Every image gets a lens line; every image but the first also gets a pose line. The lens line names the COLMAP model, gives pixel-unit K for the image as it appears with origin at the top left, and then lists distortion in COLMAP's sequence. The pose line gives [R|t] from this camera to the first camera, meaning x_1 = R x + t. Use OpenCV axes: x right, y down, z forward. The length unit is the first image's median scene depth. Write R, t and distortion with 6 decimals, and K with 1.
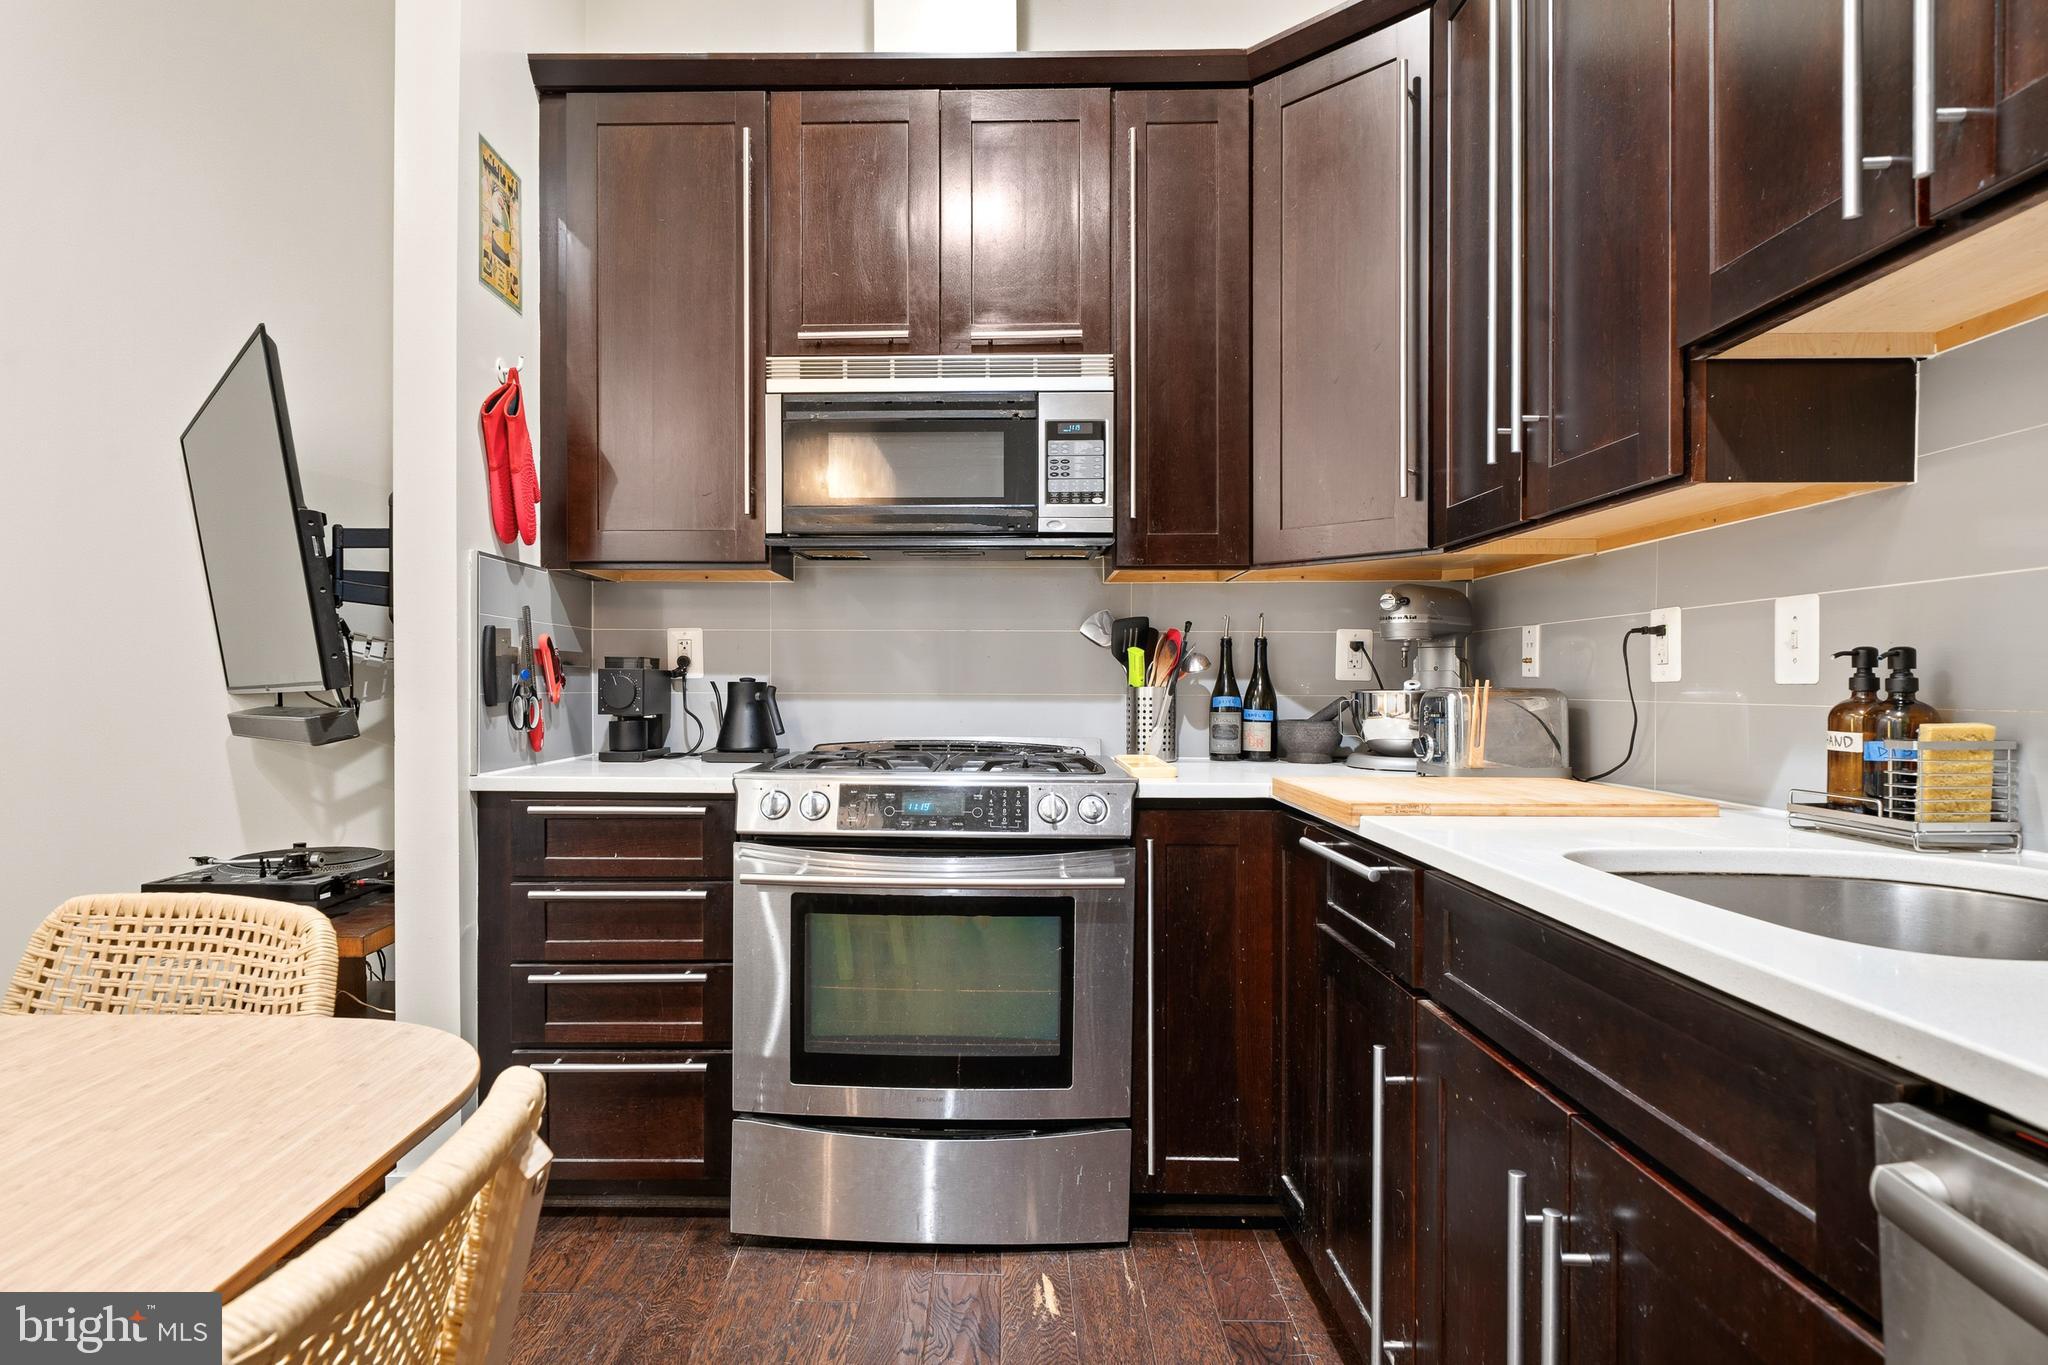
lens RADIAL K [[1114.9, 0, 985.1], [0, 1114.9, 695.0], [0, 0, 1]] dist [-0.000994, 0.000113]
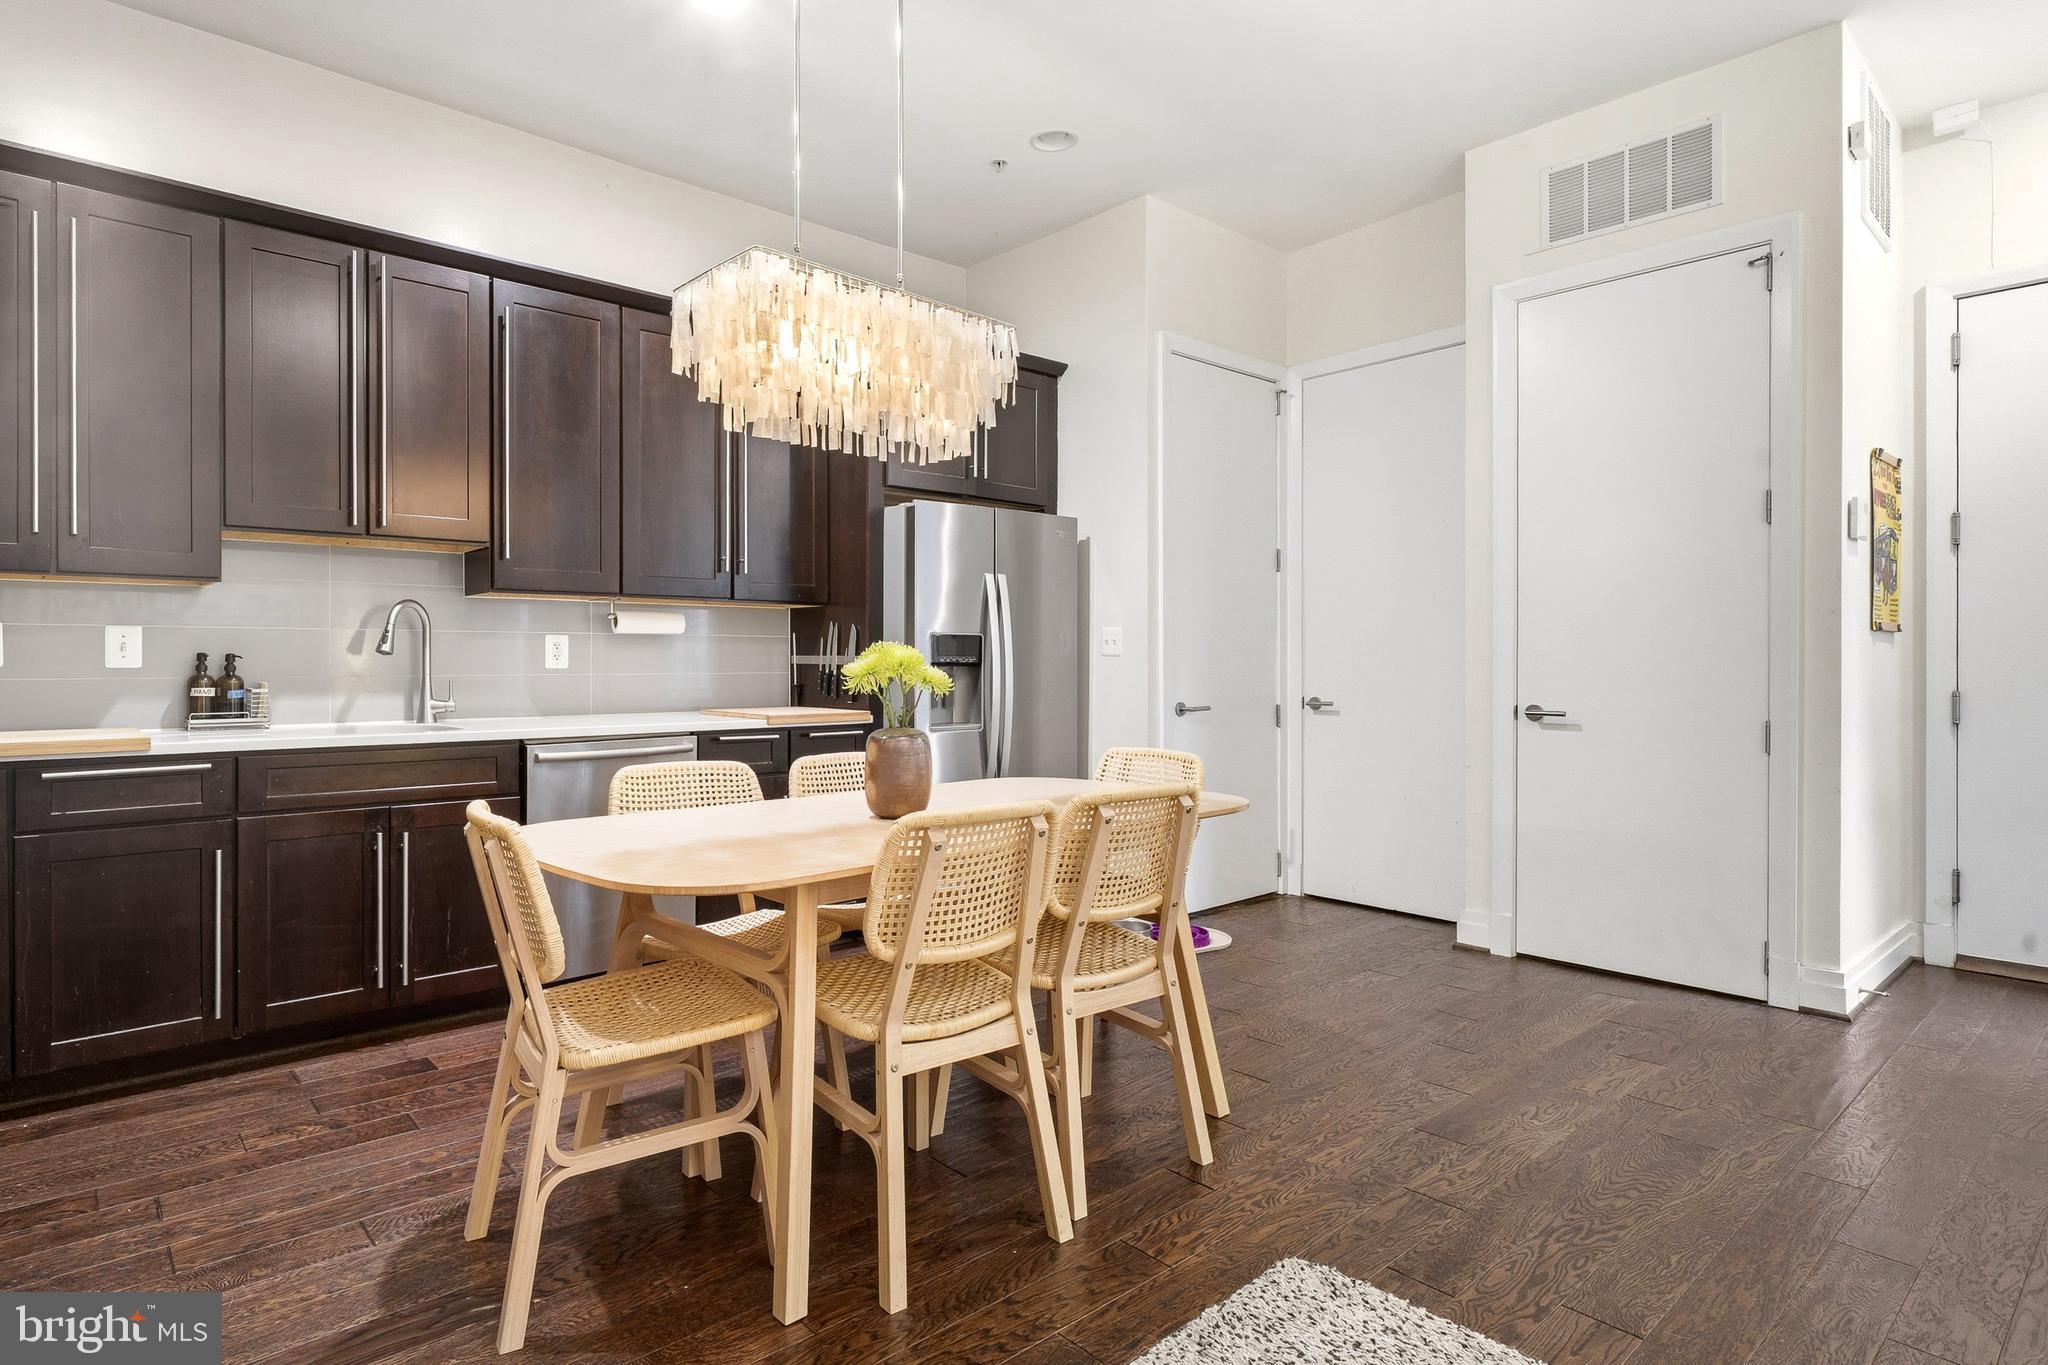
lens RADIAL K [[1091.4, 0, 924.3], [0, 1091.4, 658.1], [0, 0, 1]] dist [0.000389, -0.000041]
pose [[-0.651384, 0.000489, 0.758748, -1.261449], [0.005710, 0.999975, 0.004258, -0.019640], [-0.758726, 0.007106, -0.651371, 0.844826]]
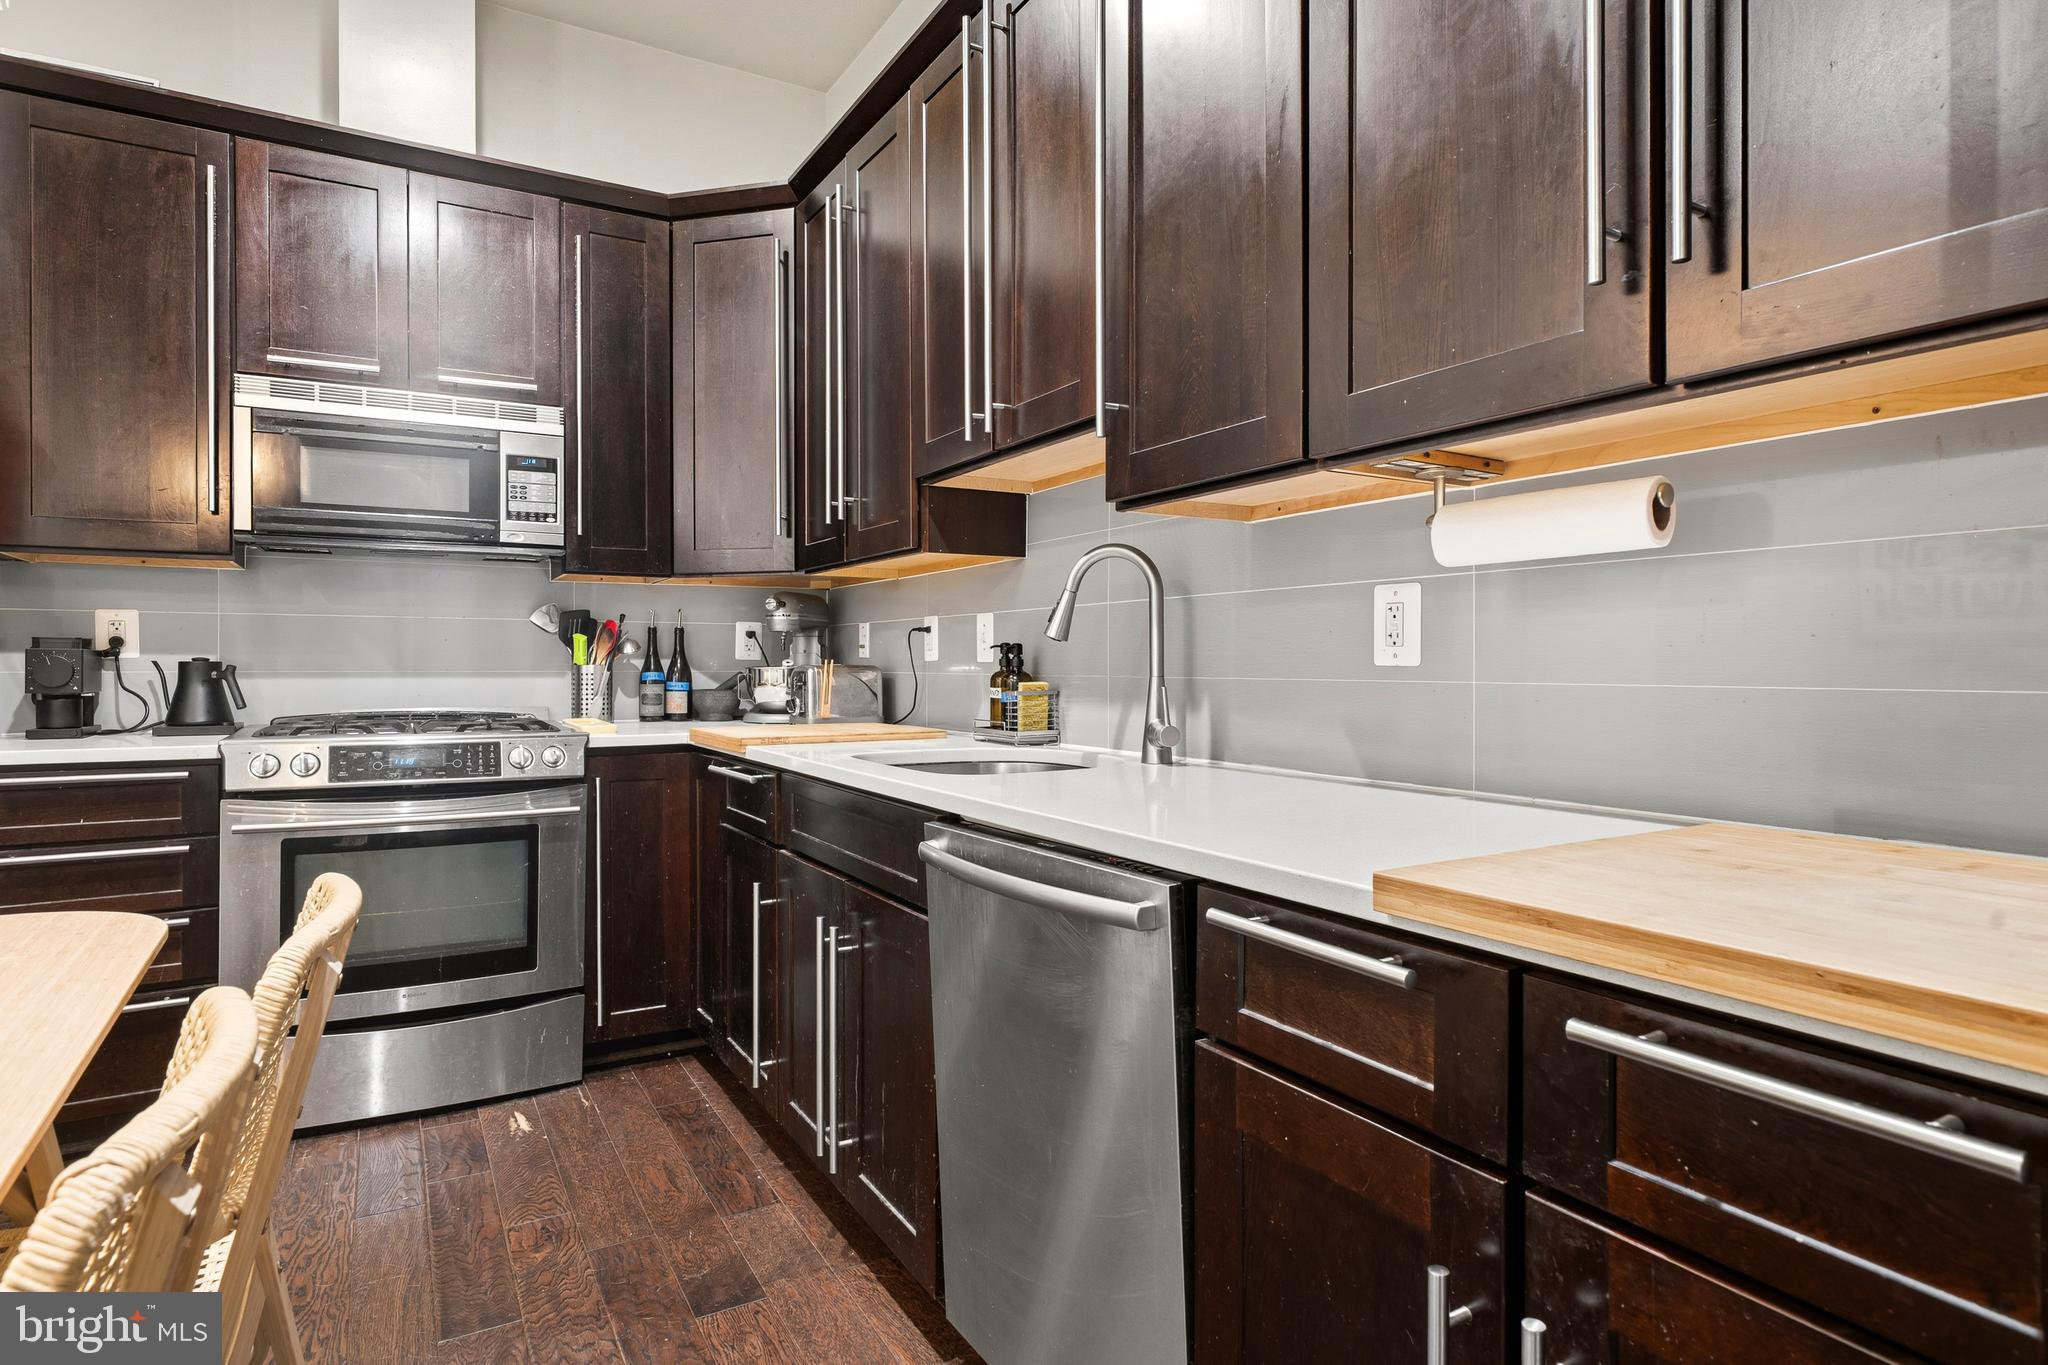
lens RADIAL K [[1098.3, 0, 1016.9], [0, 1098.3, 662.7], [0, 0, 1]] dist [-0.001830, 0.000138]
pose [[0.854602, -0.001729, 0.519281, -0.102712], [0.006308, 0.999955, -0.007052, 0.002422], [-0.519246, 0.009302, 0.854574, -0.379188]]
